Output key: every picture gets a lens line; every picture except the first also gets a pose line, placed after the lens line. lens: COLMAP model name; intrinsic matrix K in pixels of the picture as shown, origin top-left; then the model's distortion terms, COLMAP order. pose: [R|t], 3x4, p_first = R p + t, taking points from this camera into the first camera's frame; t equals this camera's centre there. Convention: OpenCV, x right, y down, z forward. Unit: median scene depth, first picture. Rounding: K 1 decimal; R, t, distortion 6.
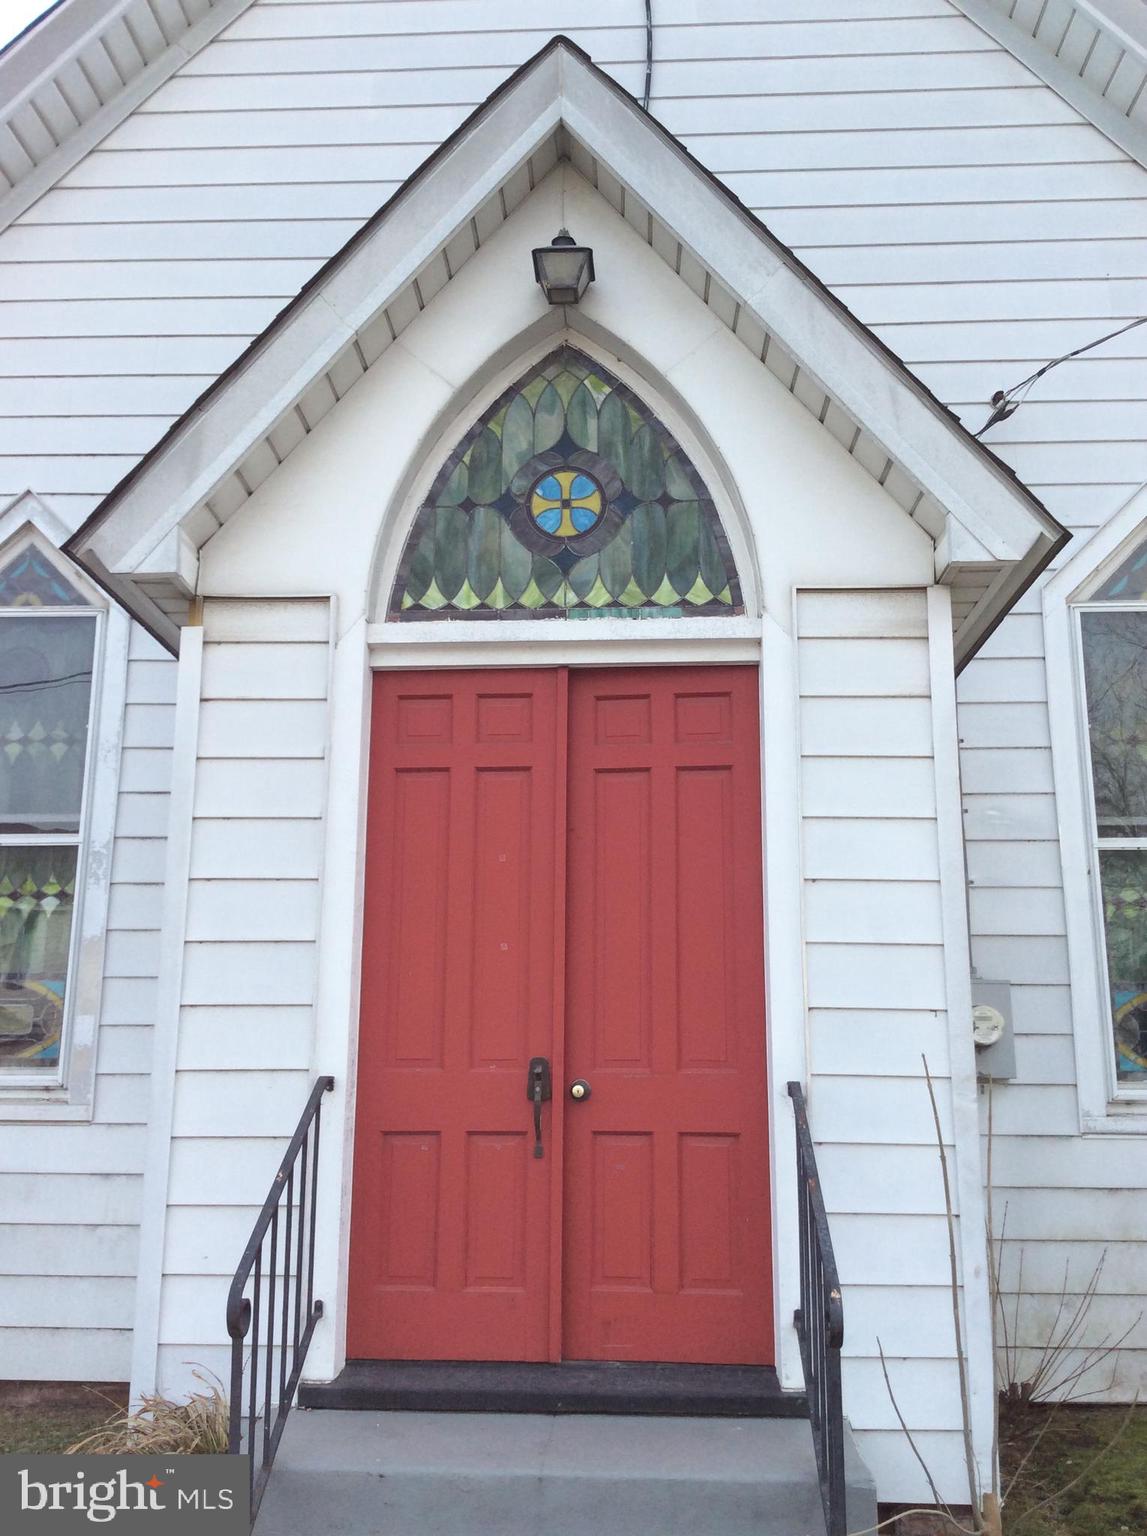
lens RADIAL K [[1436.9, 0, 565.9], [0, 1436.9, 736.7], [0, 0, 1]] dist [0.154353, -0.310241]
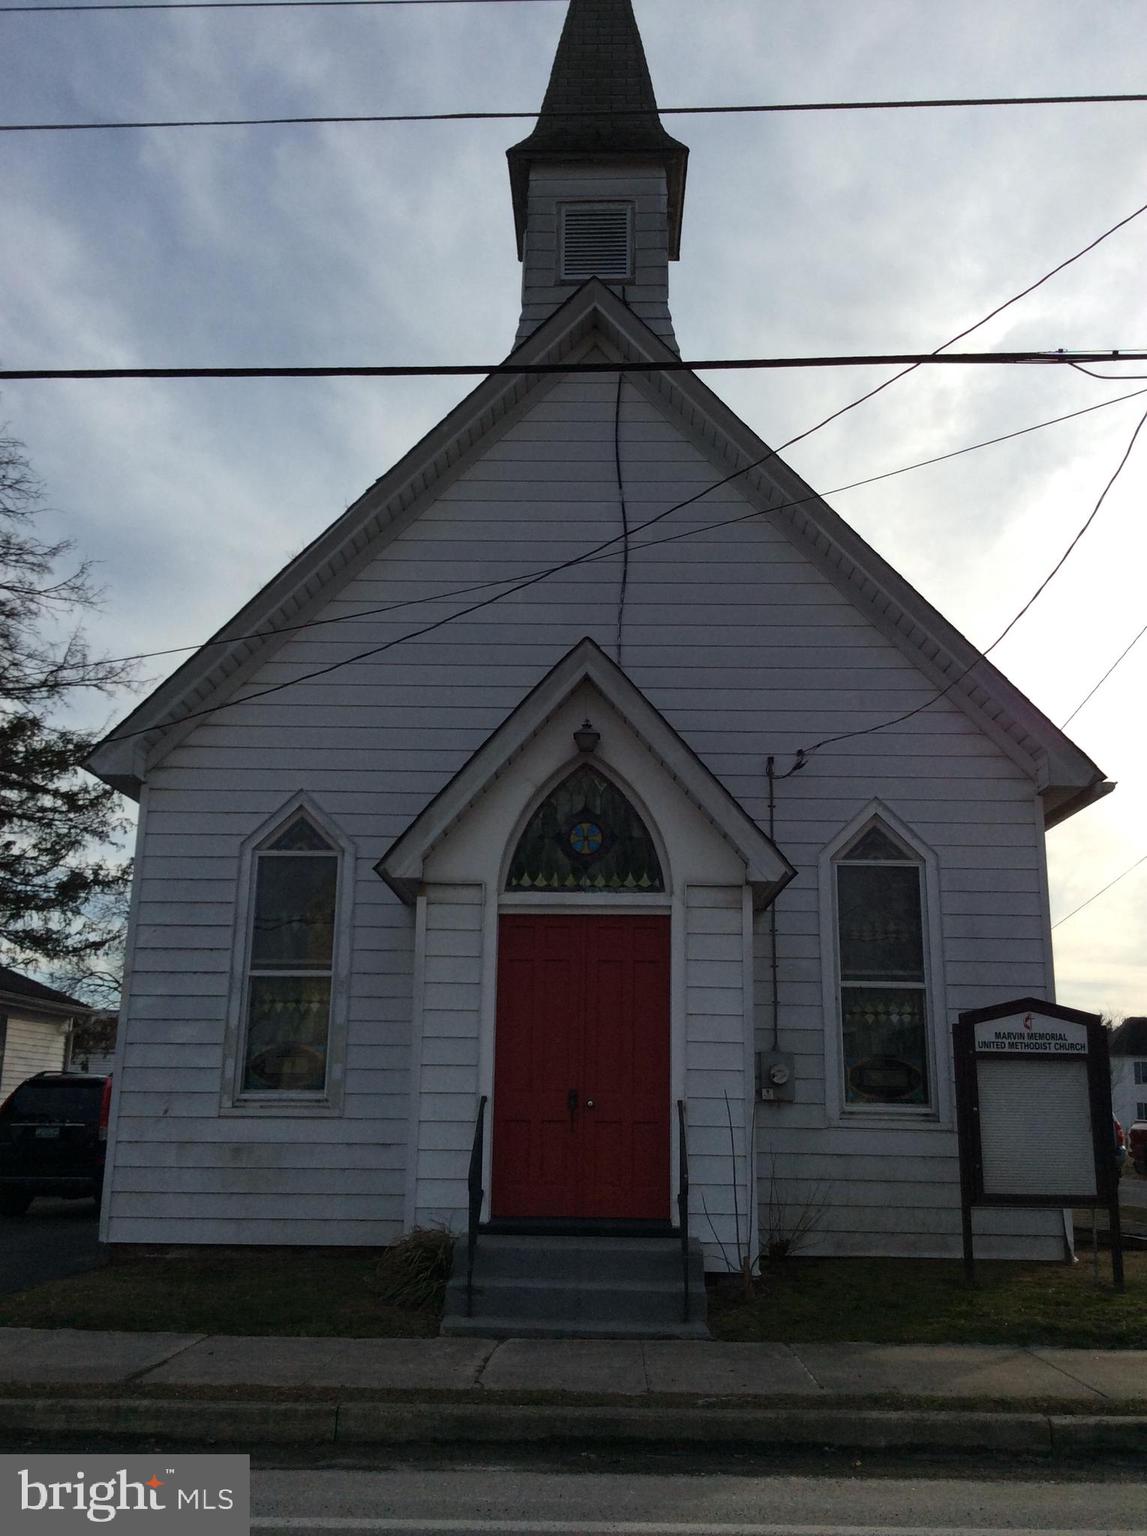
lens RADIAL K [[1417.3, 0, 573.5], [0, 1417.3, 768.0], [0, 0, 1]] dist [0.148716, 0.002868]
pose [[0.999494, 0.015841, 0.027575, -0.081649], [-0.015987, 0.999859, 0.005081, -0.283218], [-0.027491, -0.005519, 0.999607, -1.194137]]
